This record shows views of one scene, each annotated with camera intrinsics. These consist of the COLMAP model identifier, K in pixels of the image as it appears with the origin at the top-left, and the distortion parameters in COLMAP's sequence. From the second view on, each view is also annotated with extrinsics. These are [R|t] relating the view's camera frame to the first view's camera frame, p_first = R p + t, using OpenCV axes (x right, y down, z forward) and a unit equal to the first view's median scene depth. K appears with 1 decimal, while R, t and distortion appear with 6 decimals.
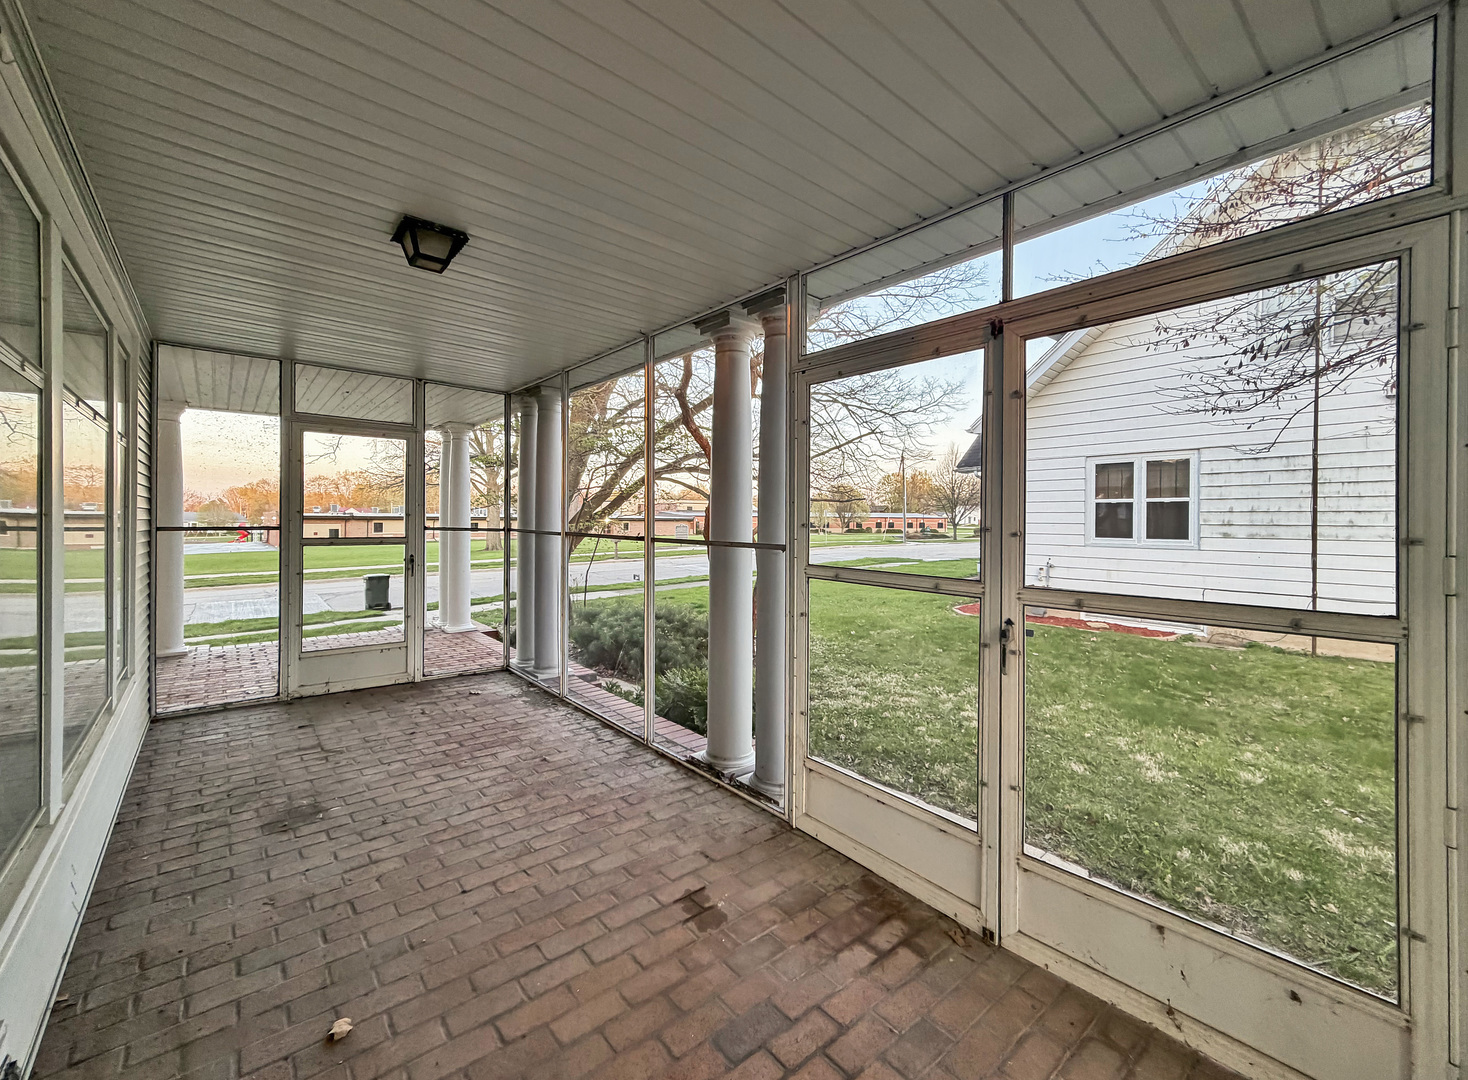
lens RADIAL K [[621.0, 0, 728.9], [0, 621.0, 526.2], [0, 0, 1]] dist [0.000137, -0.000746]
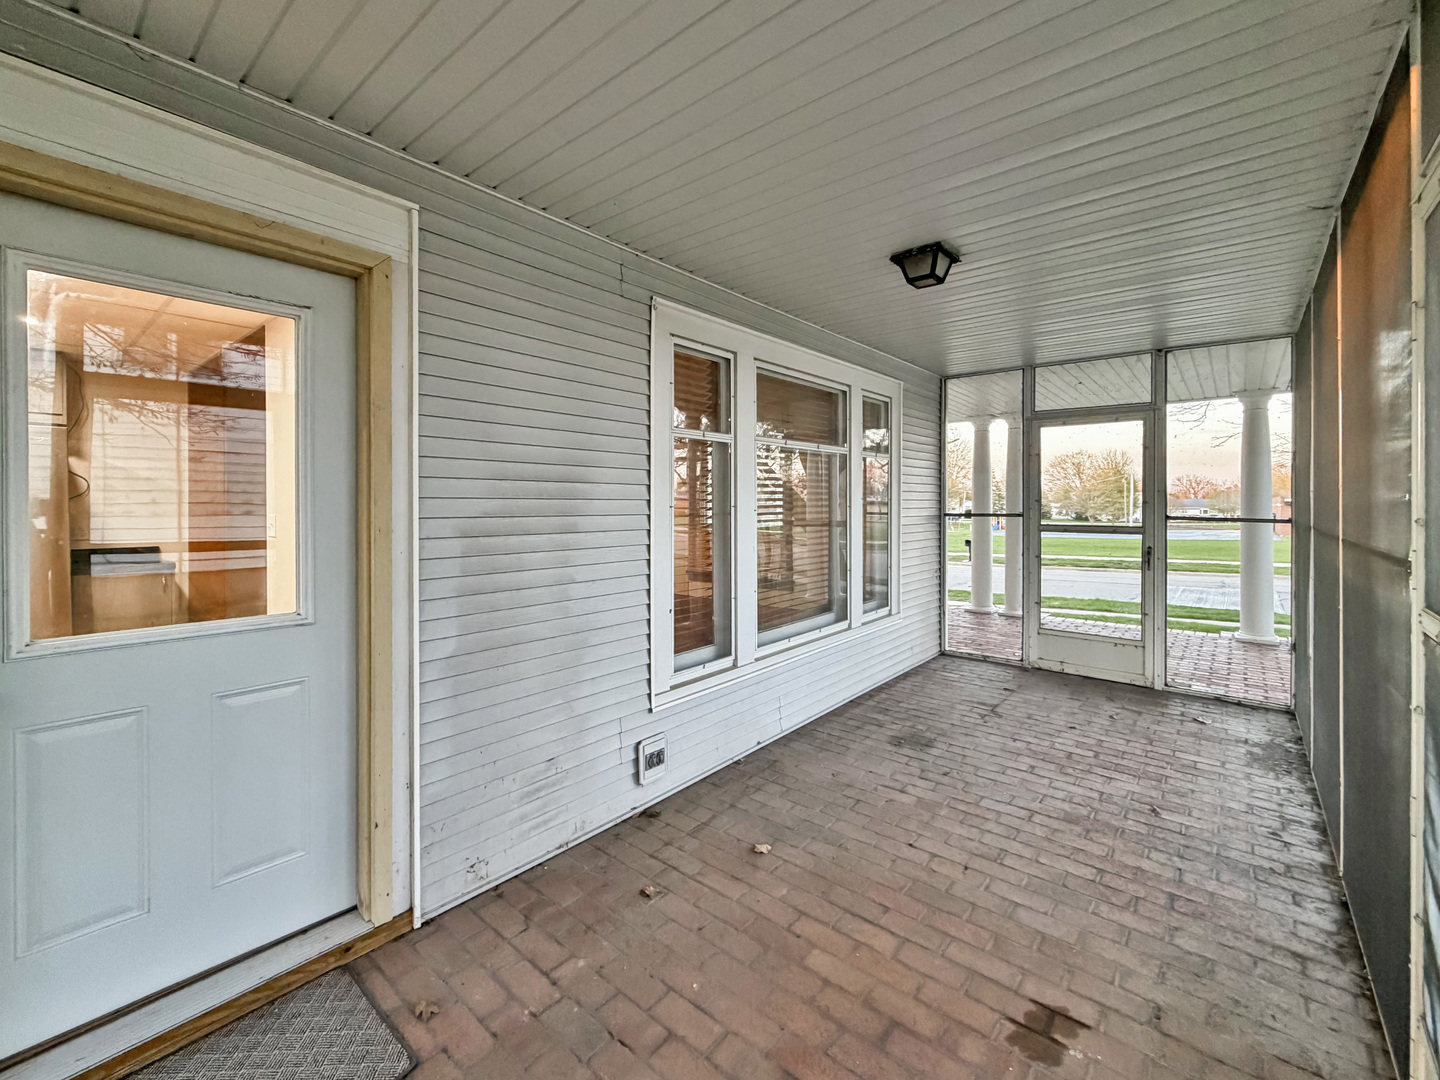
lens RADIAL K [[609.2, 0, 681.7], [0, 609.2, 509.1], [0, 0, 1]] dist [0.000137, -0.000746]
pose [[0.130870, 0.002404, -0.991397, 0.380308], [-0.007680, 0.999970, 0.001410, -0.006003], [0.991370, 0.007430, 0.130885, 0.284548]]
